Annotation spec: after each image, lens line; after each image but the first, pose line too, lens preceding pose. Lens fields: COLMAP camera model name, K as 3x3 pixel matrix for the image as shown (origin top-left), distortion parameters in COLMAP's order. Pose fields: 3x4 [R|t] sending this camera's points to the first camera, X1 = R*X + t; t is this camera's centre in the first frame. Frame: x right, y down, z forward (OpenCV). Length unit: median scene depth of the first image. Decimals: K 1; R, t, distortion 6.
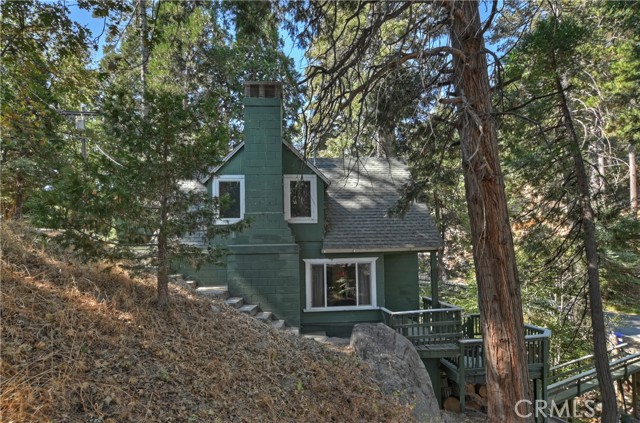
lens RADIAL K [[290.7, 0, 323.4], [0, 290.7, 215.3], [0, 0, 1]] dist [-0.005904, -0.001349]
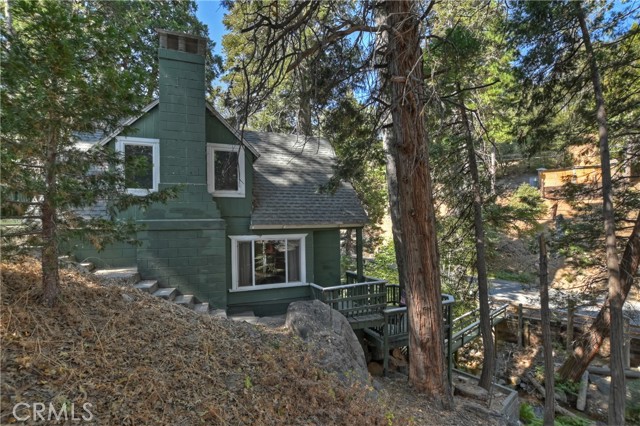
lens RADIAL K [[278.8, 0, 315.2], [0, 278.8, 207.5], [0, 0, 1]] dist [-0.003205, -0.002246]
pose [[0.960638, 0.024031, 0.276761, -0.063409], [-0.037174, 0.998411, 0.042341, 0.014301], [-0.275304, -0.050963, 0.960006, 0.088155]]
